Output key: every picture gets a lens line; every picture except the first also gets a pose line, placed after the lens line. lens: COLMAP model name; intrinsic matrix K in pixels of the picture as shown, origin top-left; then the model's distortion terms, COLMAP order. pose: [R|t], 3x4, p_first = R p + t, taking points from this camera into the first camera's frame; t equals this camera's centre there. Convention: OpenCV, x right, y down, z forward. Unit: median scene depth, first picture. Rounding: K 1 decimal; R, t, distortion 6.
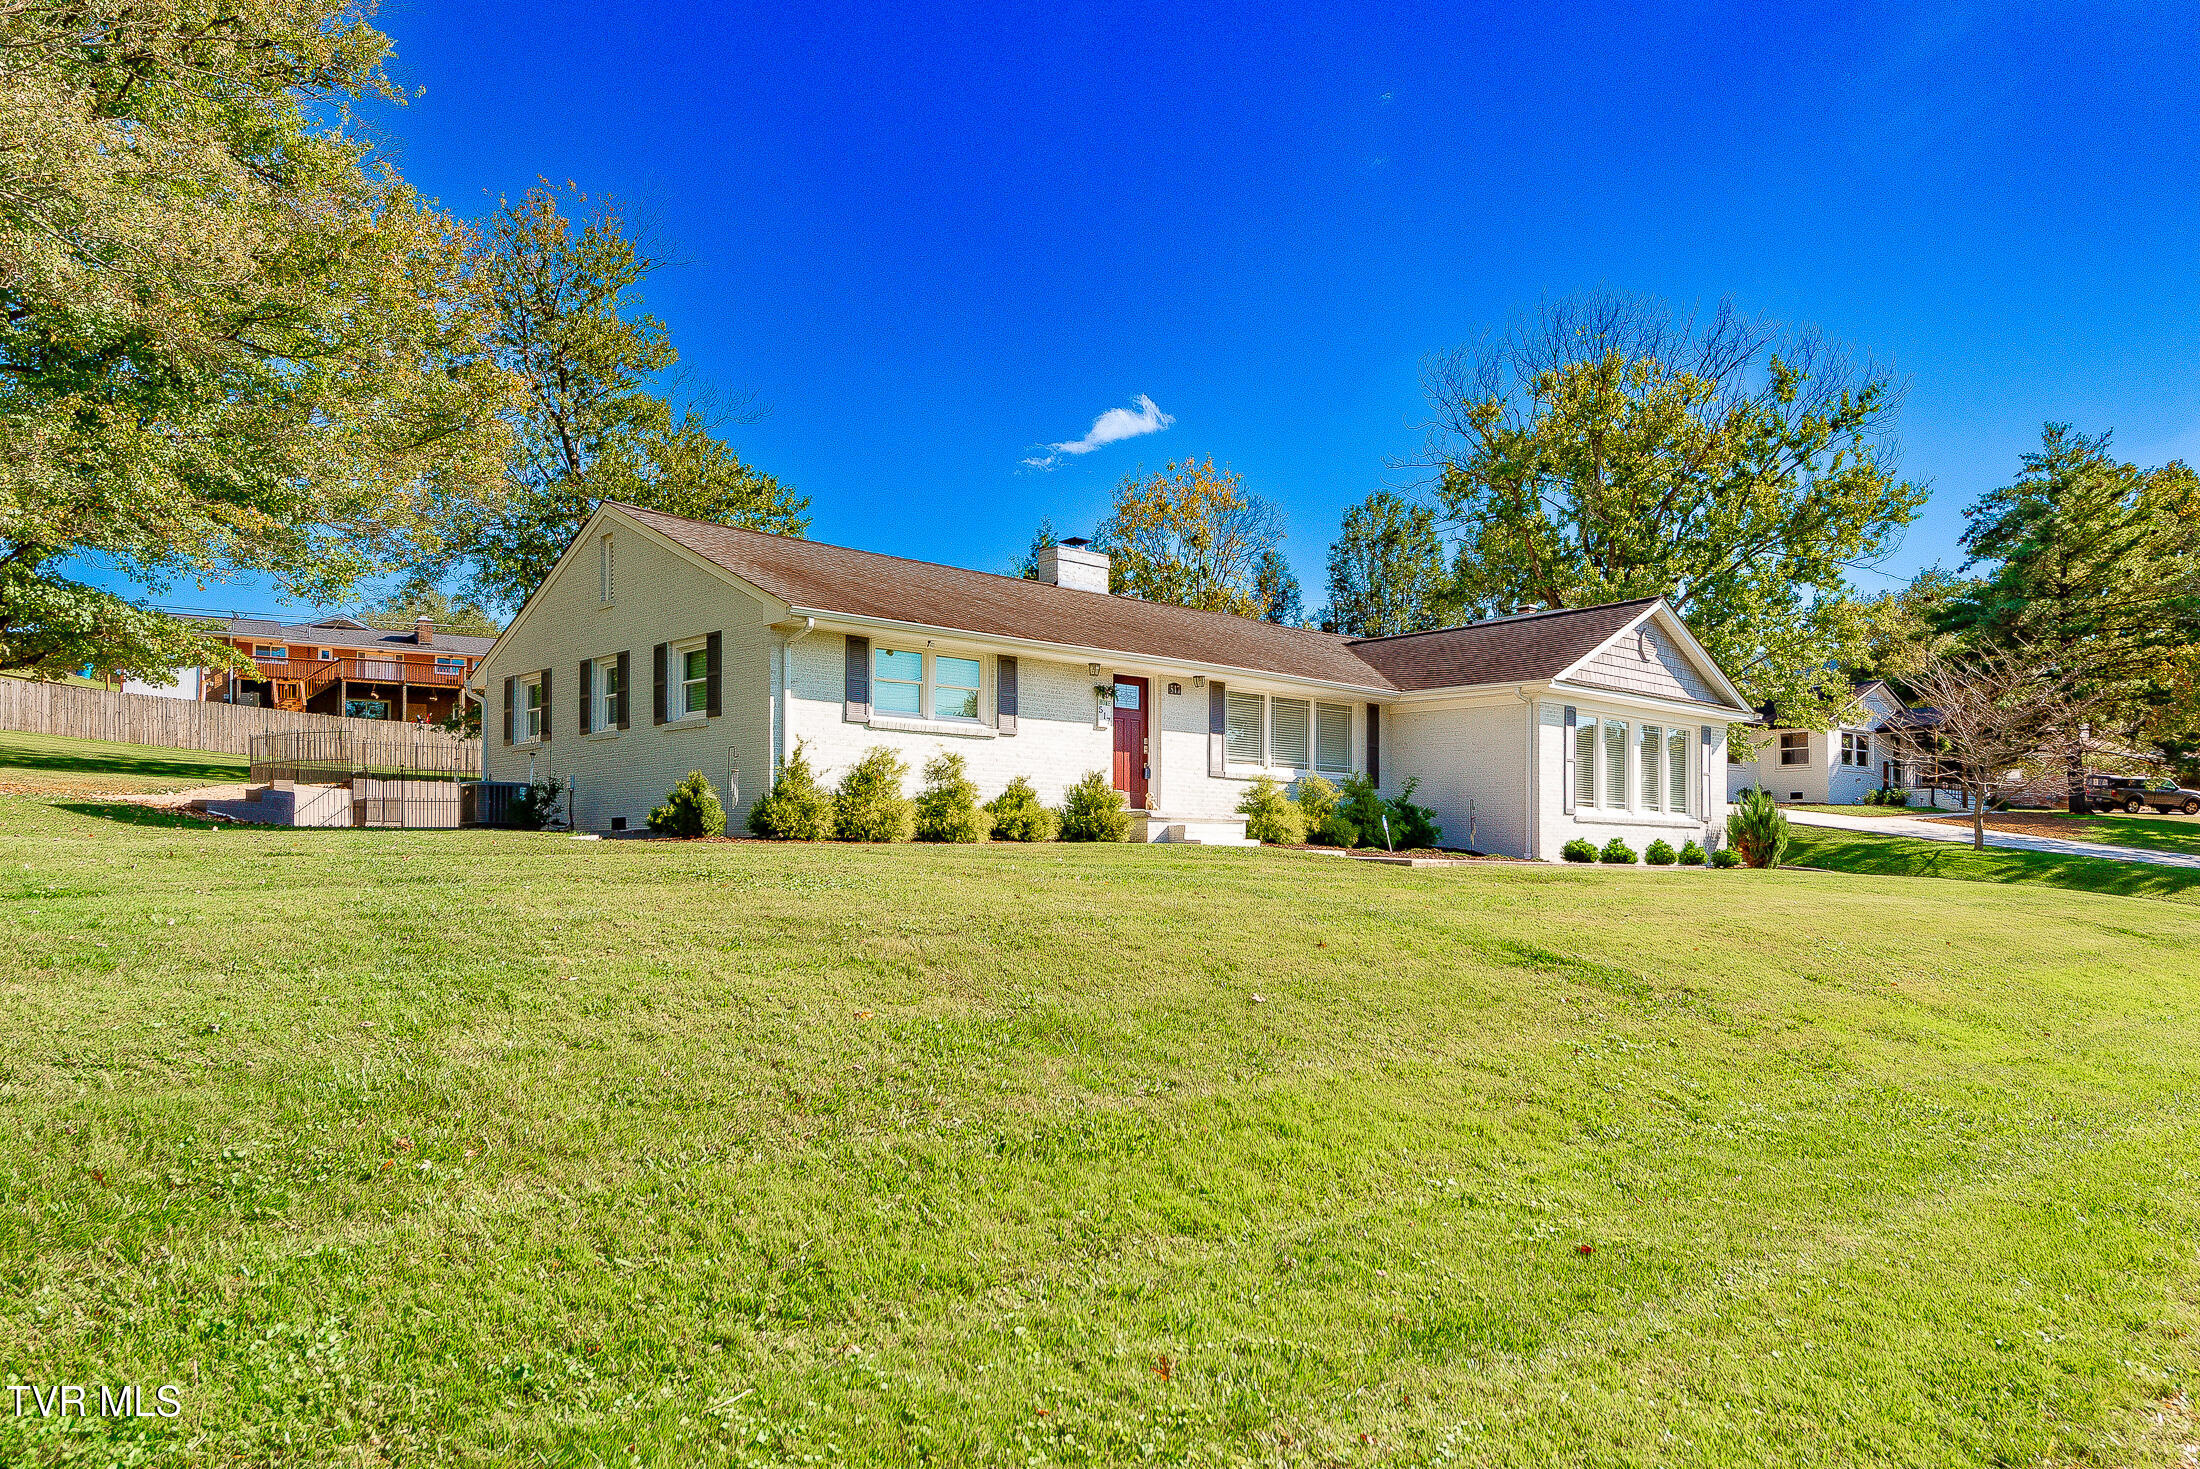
lens RADIAL K [[1414.7, 0, 1068.1], [0, 1414.7, 859.4], [0, 0, 1]] dist [0.008015, -0.004075]
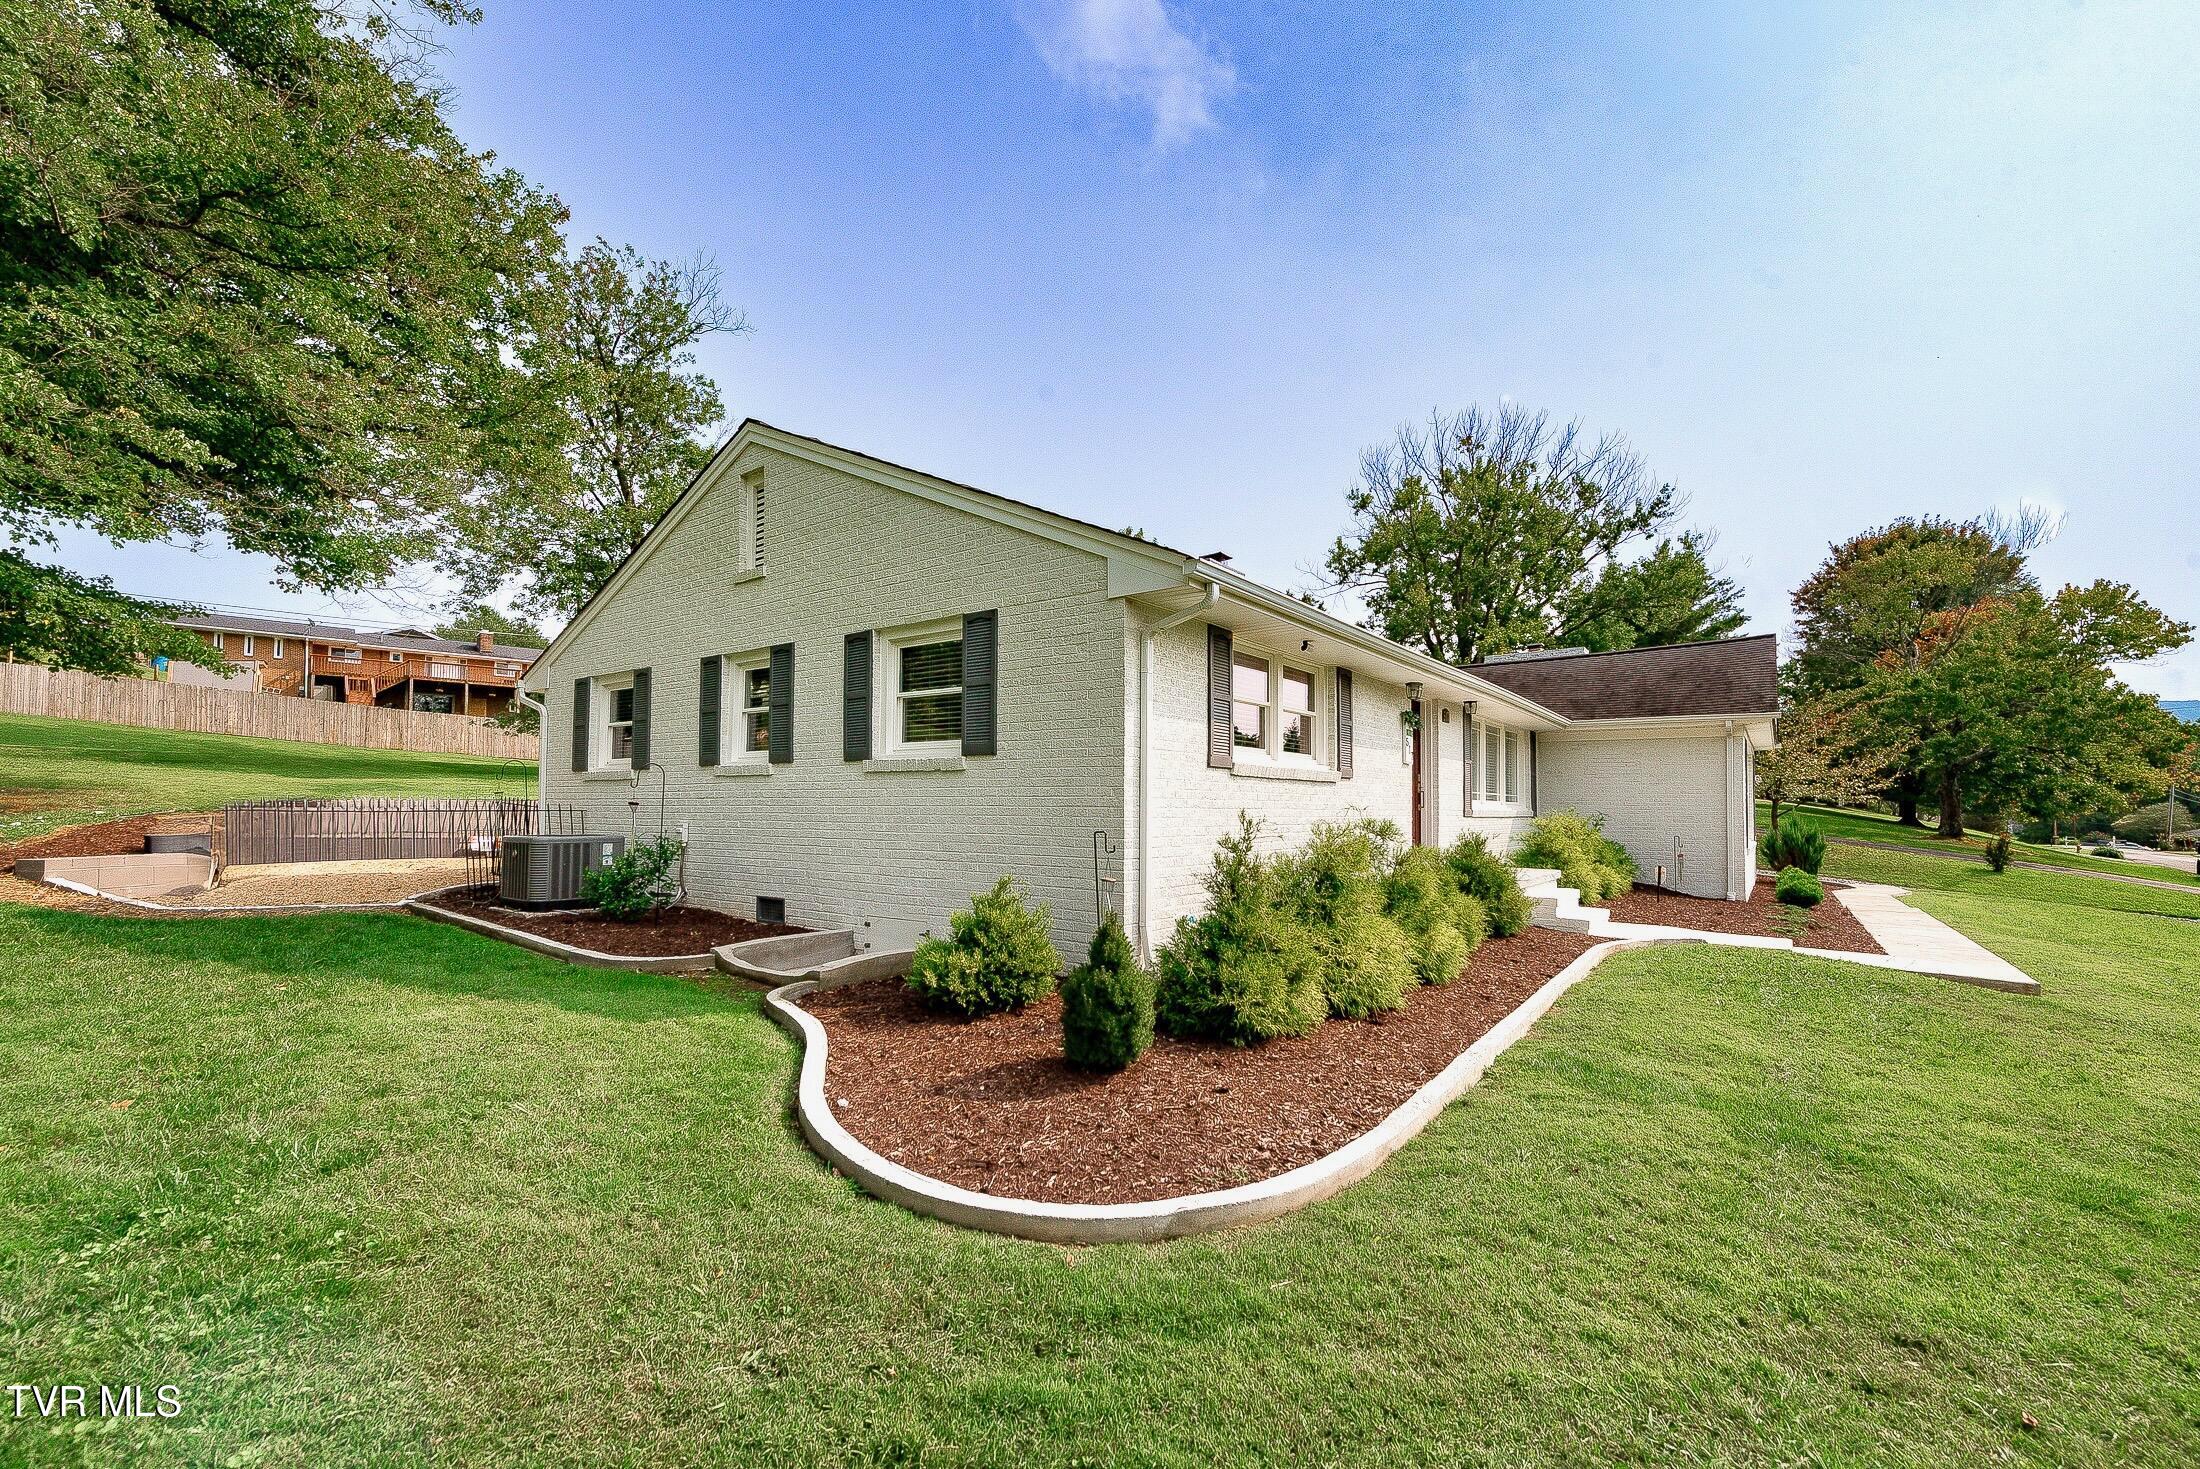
lens RADIAL K [[884.9, 0, 1103.2], [0, 884.9, 777.0], [0, 0, 1]] dist [0.008690, 0.000157]
pose [[0.983795, 0.010044, 0.179016, -0.184231], [-0.003944, 0.999400, -0.034398, -0.054778], [-0.179254, 0.033135, 0.983245, 0.437999]]
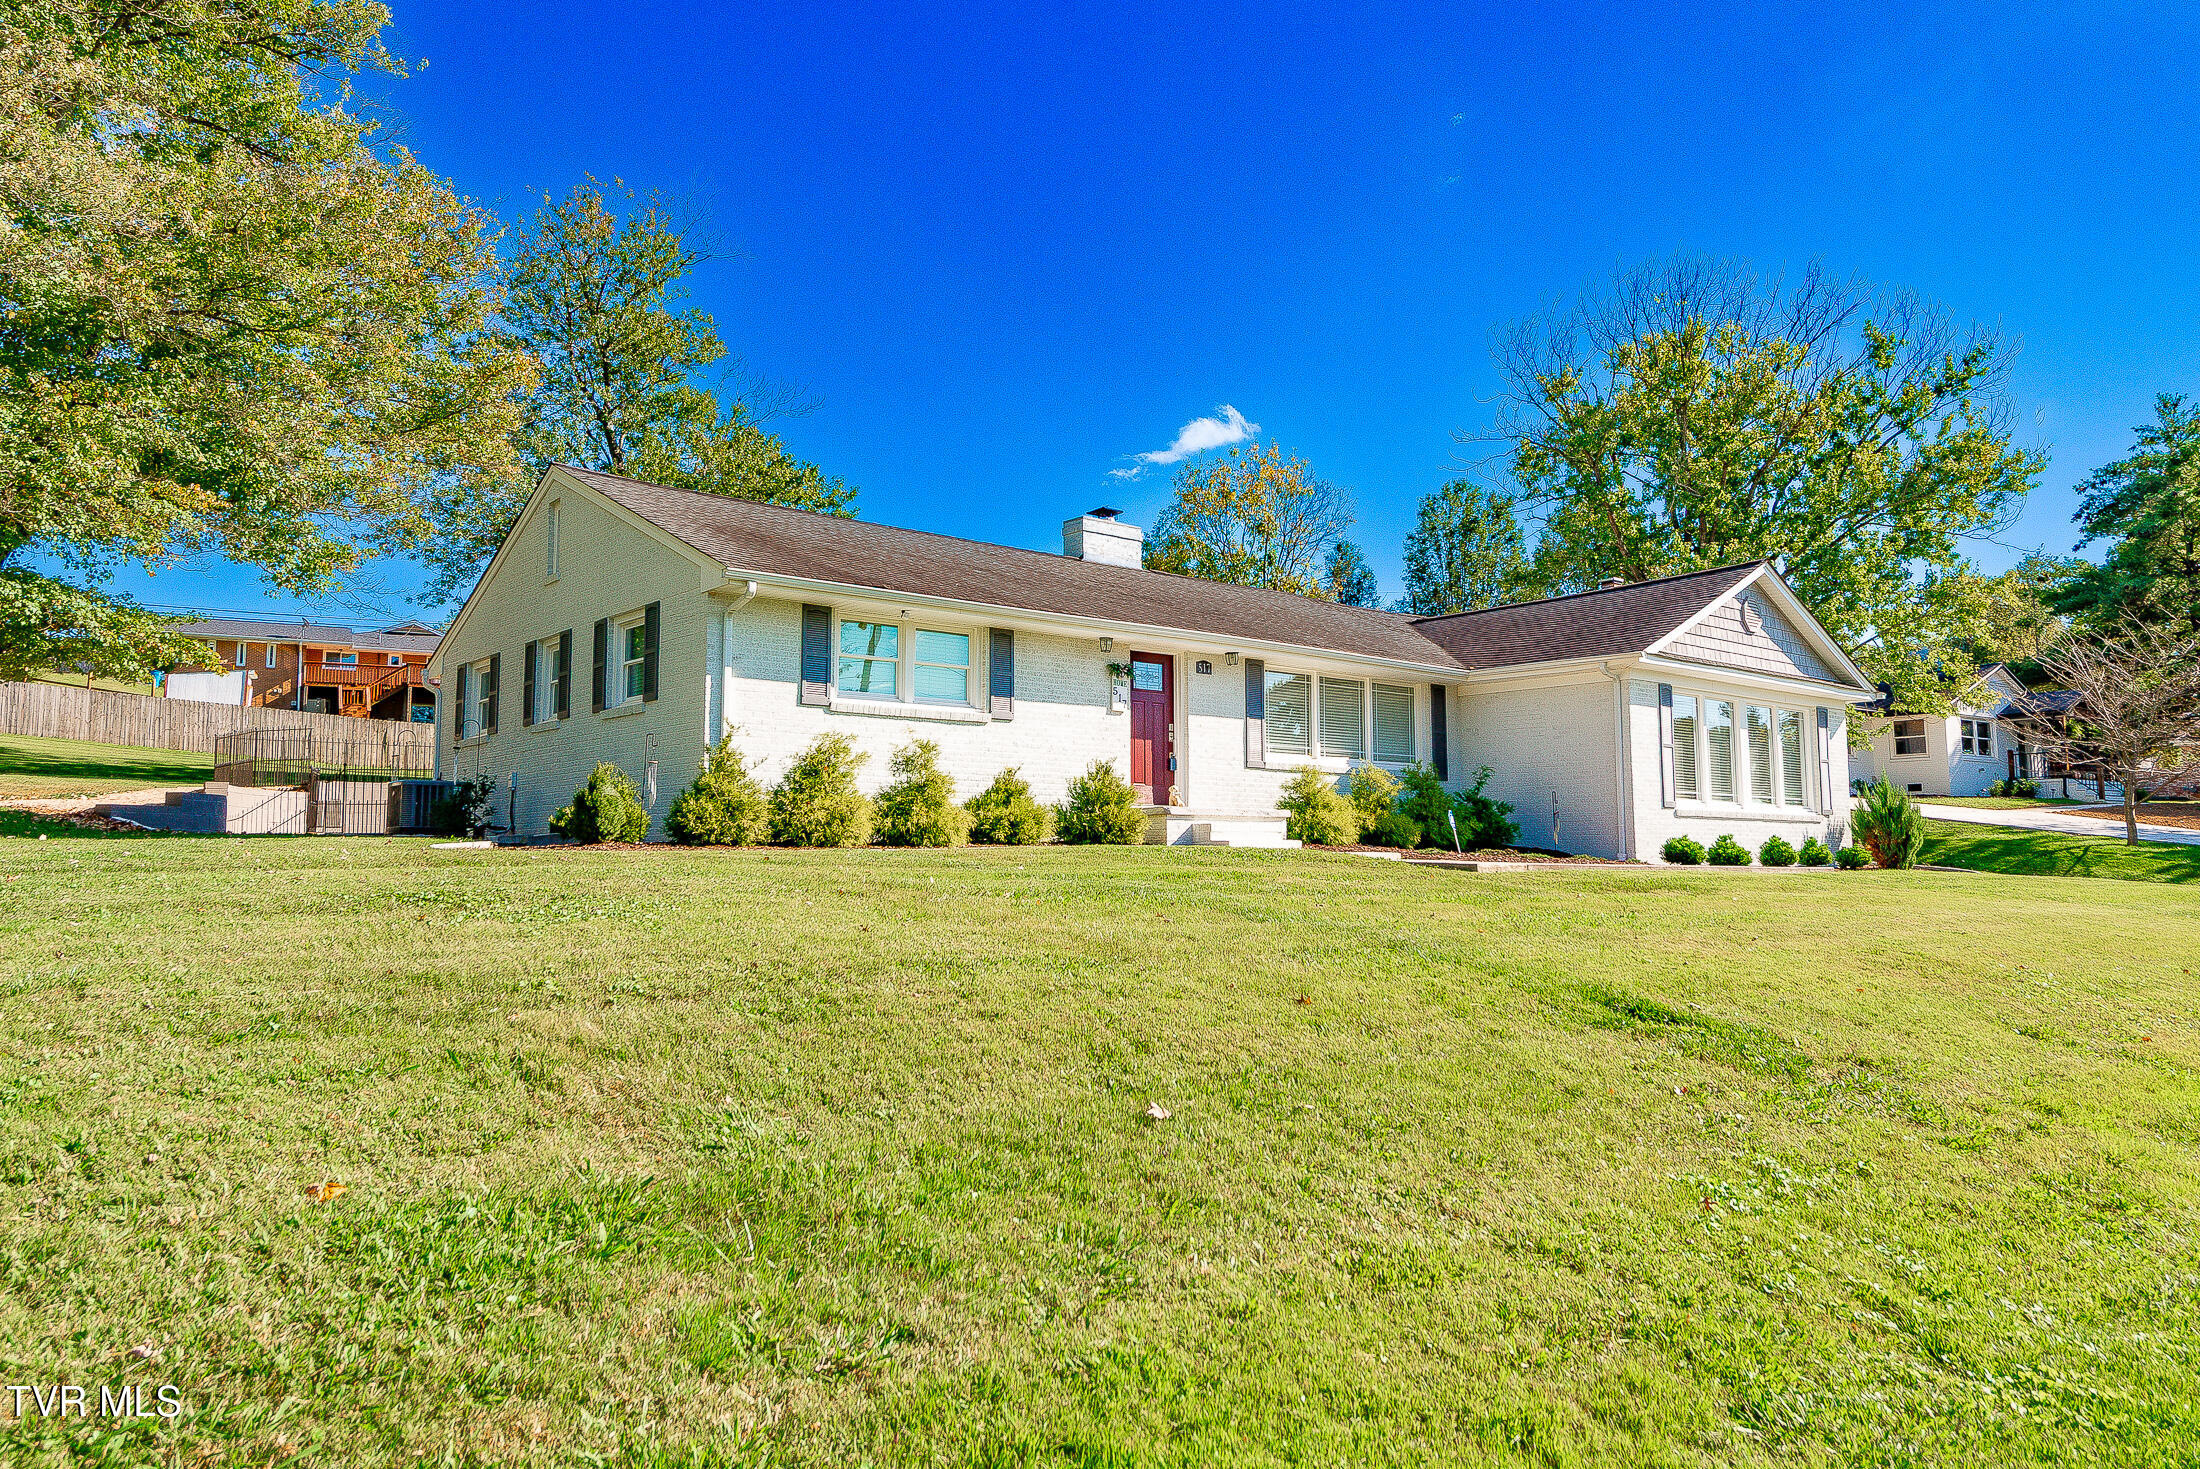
lens RADIAL K [[1414.7, 0, 1103.7], [0, 1414.7, 746.0], [0, 0, 1]] dist [0.008015, -0.004075]
pose [[0.999261, -0.010161, -0.037059, 0.038112], [0.007140, 0.996708, -0.080759, -0.001980], [0.037757, 0.080435, 0.996044, 0.111997]]
